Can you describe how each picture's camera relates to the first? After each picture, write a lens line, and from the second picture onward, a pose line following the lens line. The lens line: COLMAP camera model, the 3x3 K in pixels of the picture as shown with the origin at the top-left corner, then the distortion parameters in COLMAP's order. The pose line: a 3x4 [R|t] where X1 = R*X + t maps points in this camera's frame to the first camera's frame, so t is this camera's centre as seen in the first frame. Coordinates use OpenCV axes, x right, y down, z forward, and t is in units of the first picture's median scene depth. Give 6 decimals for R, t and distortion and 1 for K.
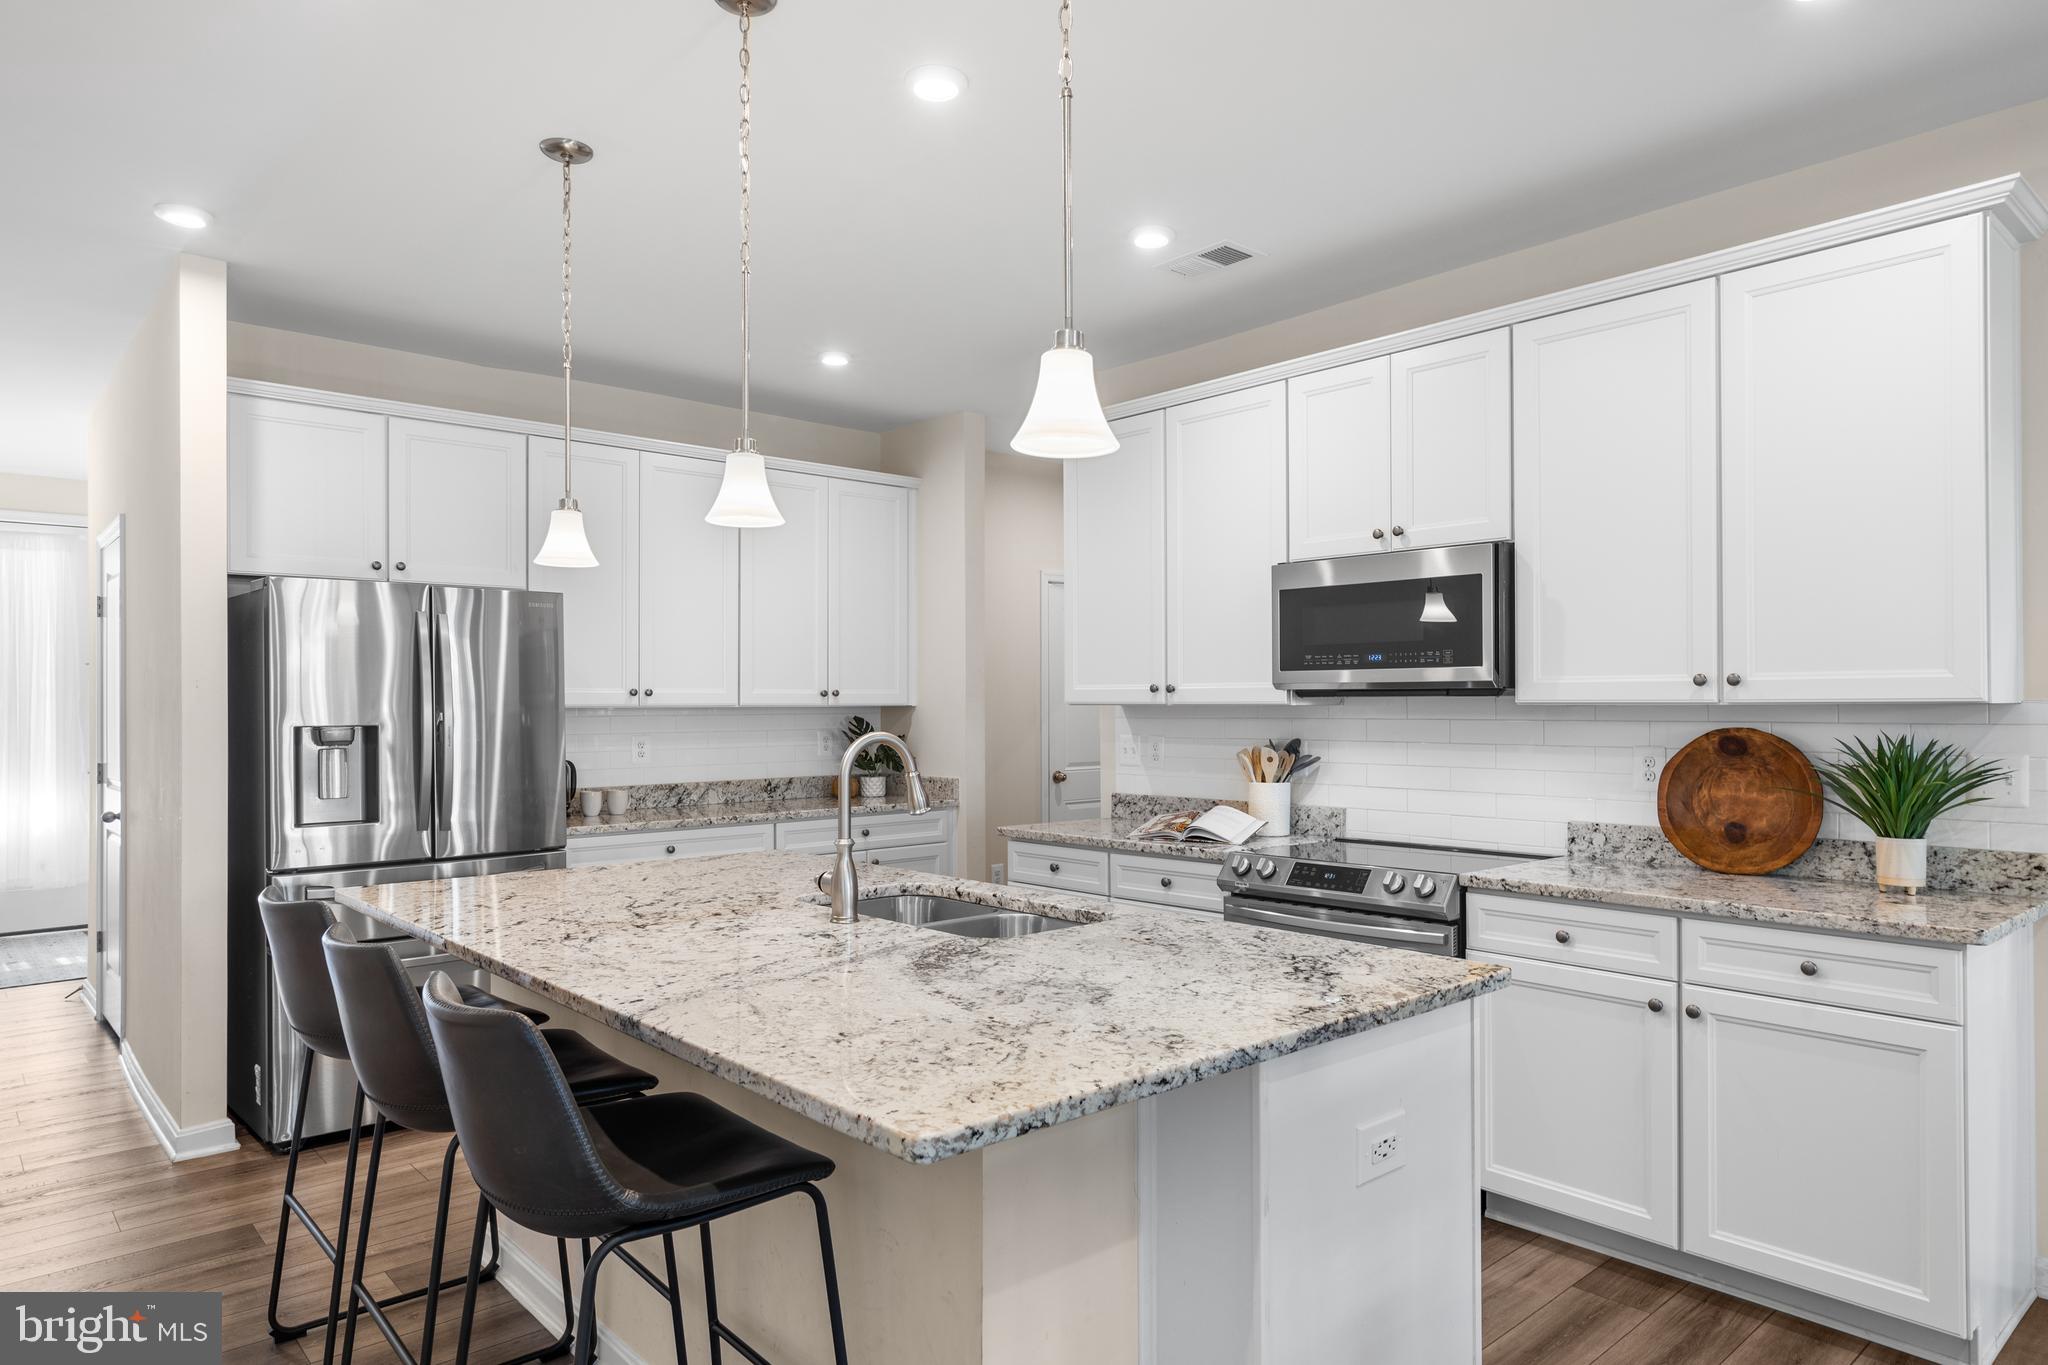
lens RADIAL K [[1223.2, 0, 1030.5], [0, 1223.2, 702.1], [0, 0, 1]] dist [0.001871, 0.001257]
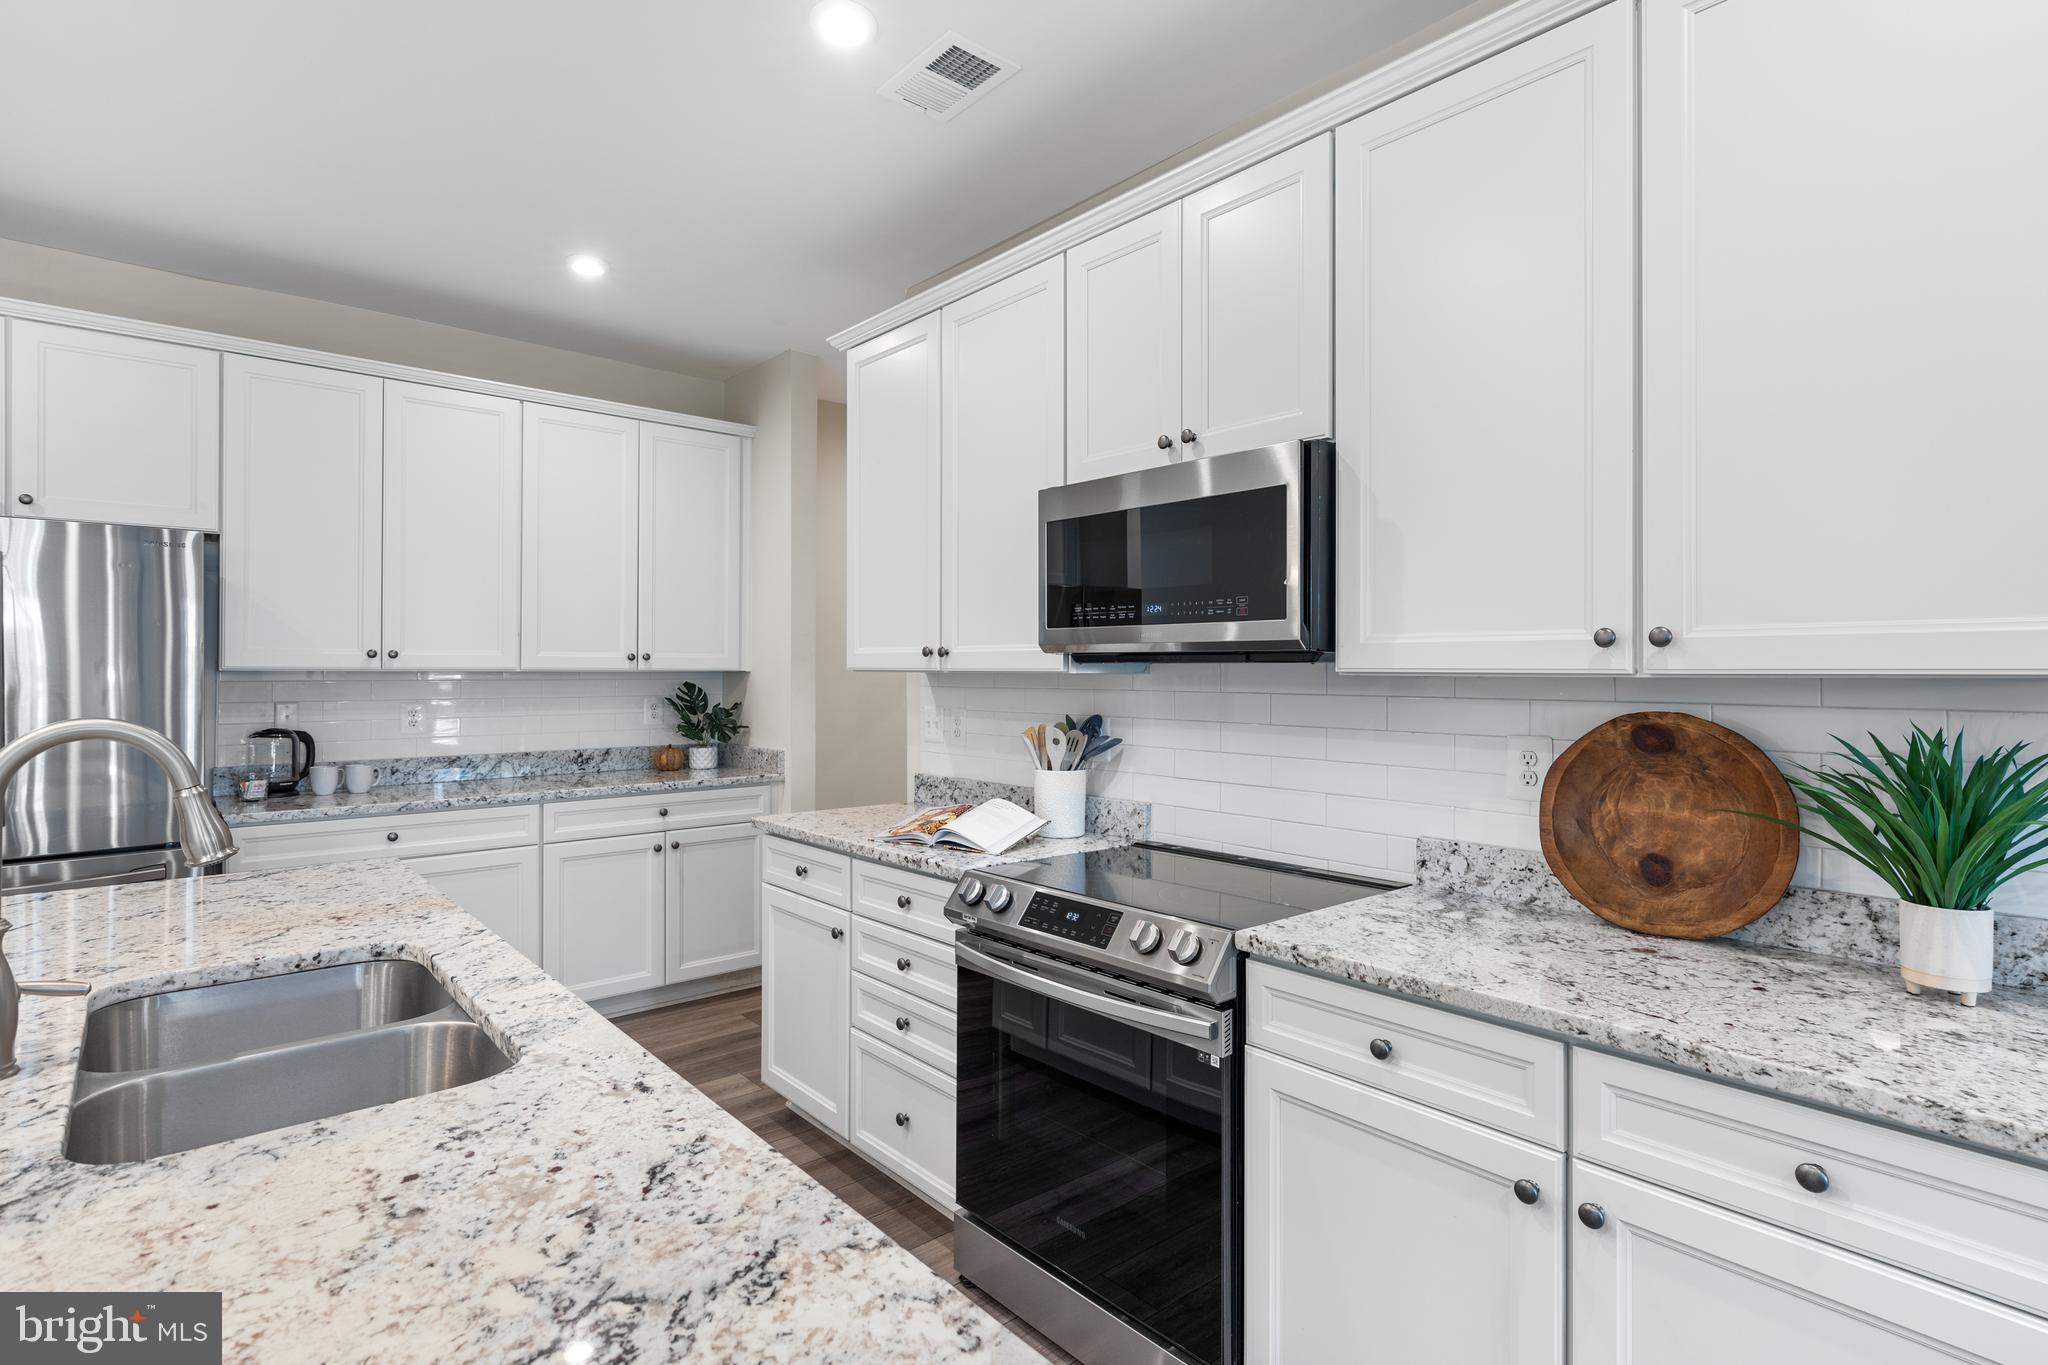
lens RADIAL K [[1001.3, 0, 1032.9], [0, 1001.3, 667.7], [0, 0, 1]] dist [0.001028, -0.000326]
pose [[0.999925, 0.006172, -0.010598, 0.222914], [-0.006184, 0.999980, -0.001072, -0.000185], [0.010591, 0.001138, 0.999943, 0.415601]]
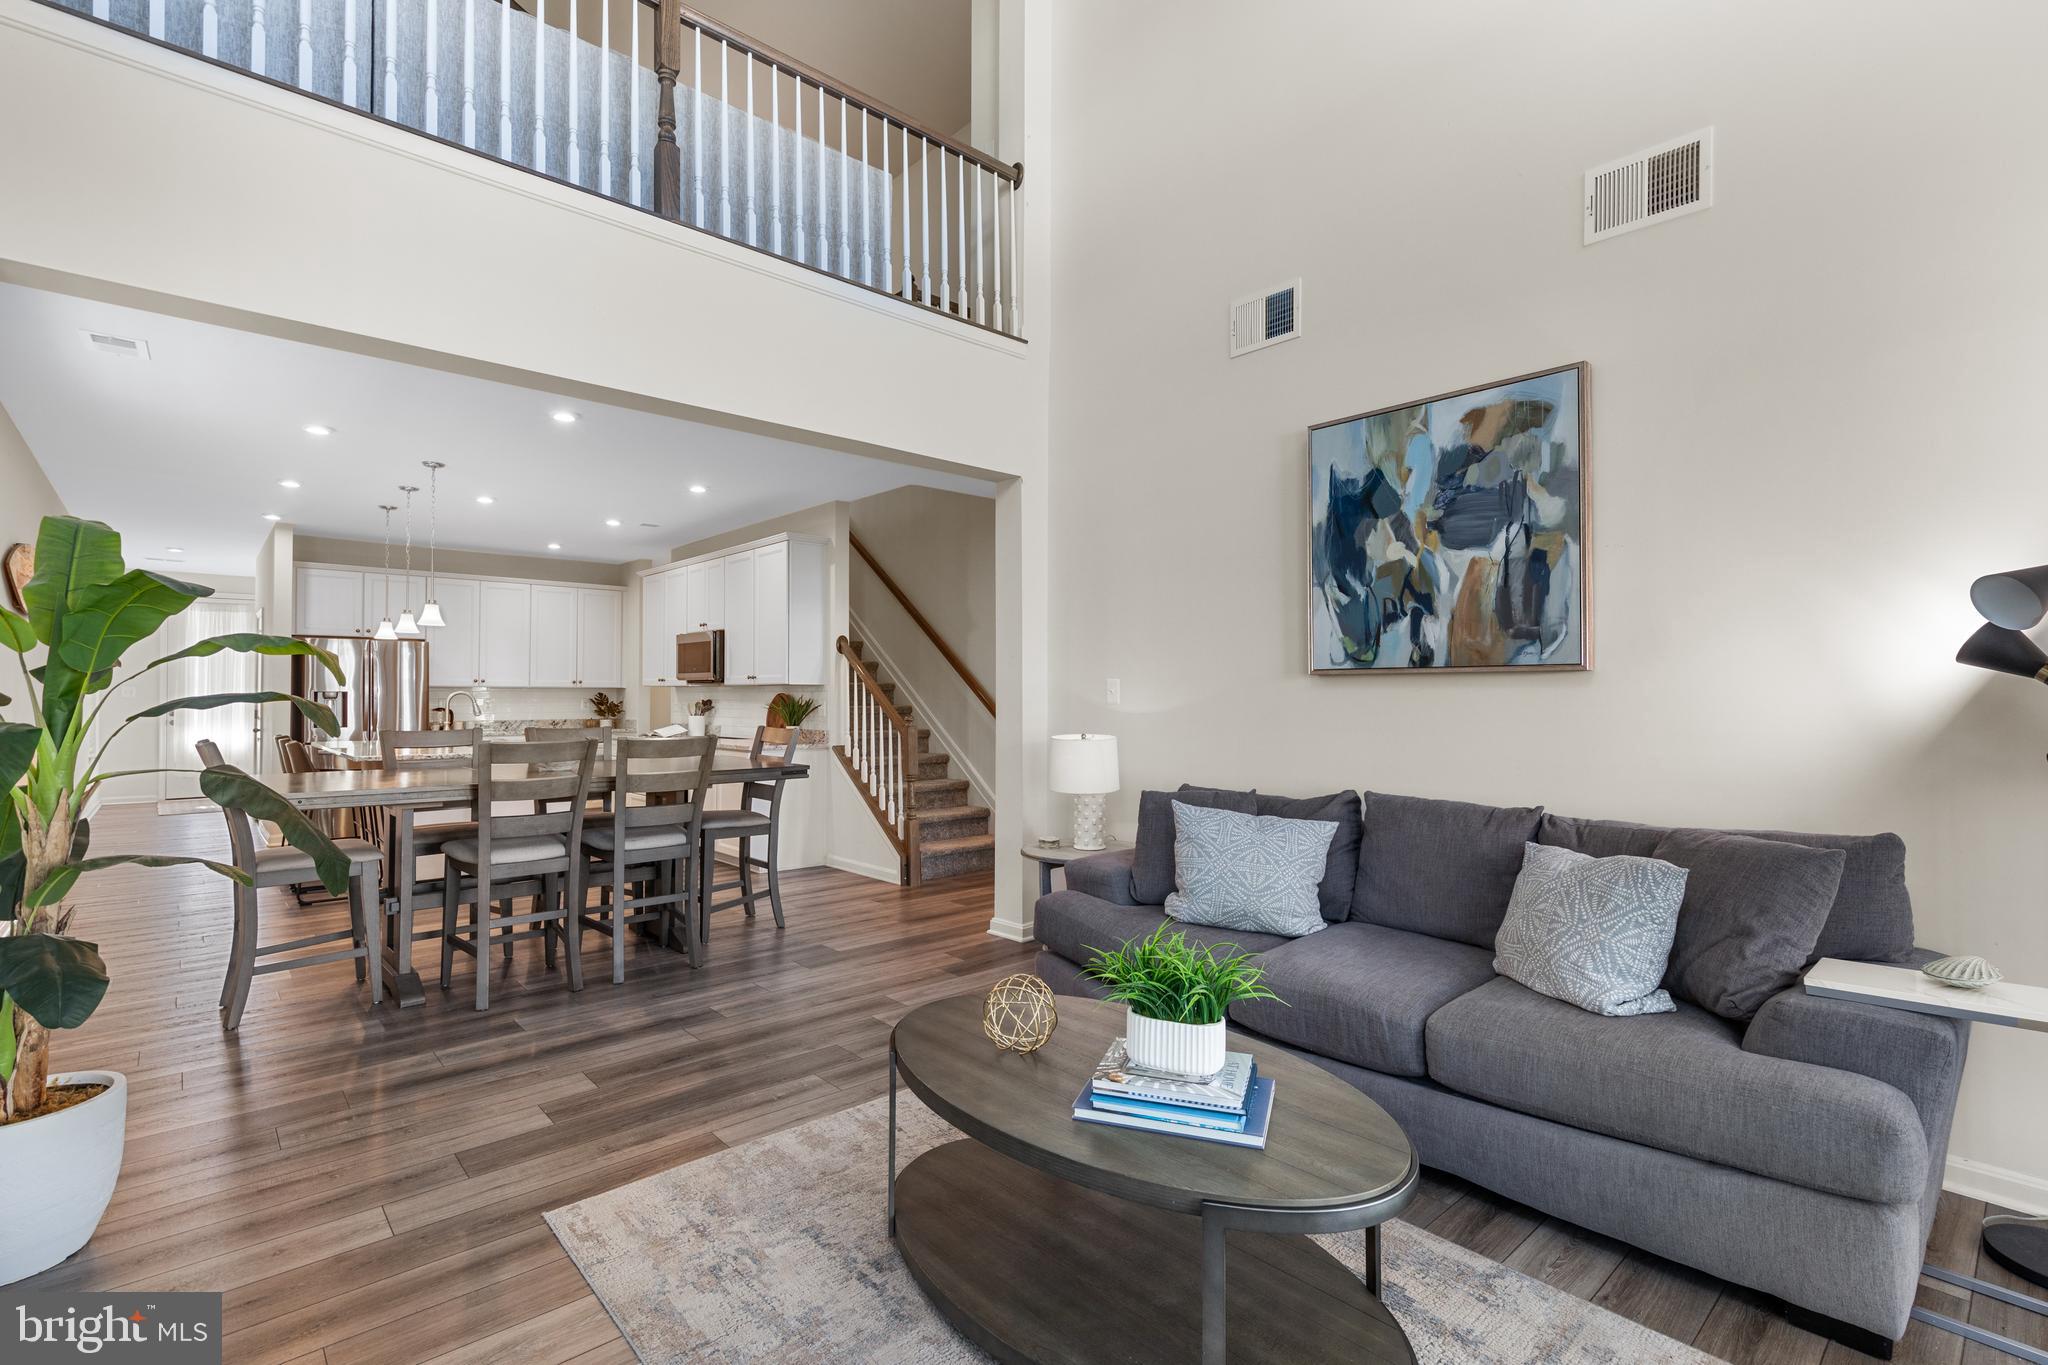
lens RADIAL K [[923.8, 0, 1018.8], [0, 923.8, 694.4], [0, 0, 1]] dist [-0.002729, -0.000147]
pose [[0.999971, 0.005145, 0.005676, 1.056708], [-0.005147, 0.999987, 0.000413, 0.017875], [-0.005674, -0.000442, 0.999984, -1.186245]]
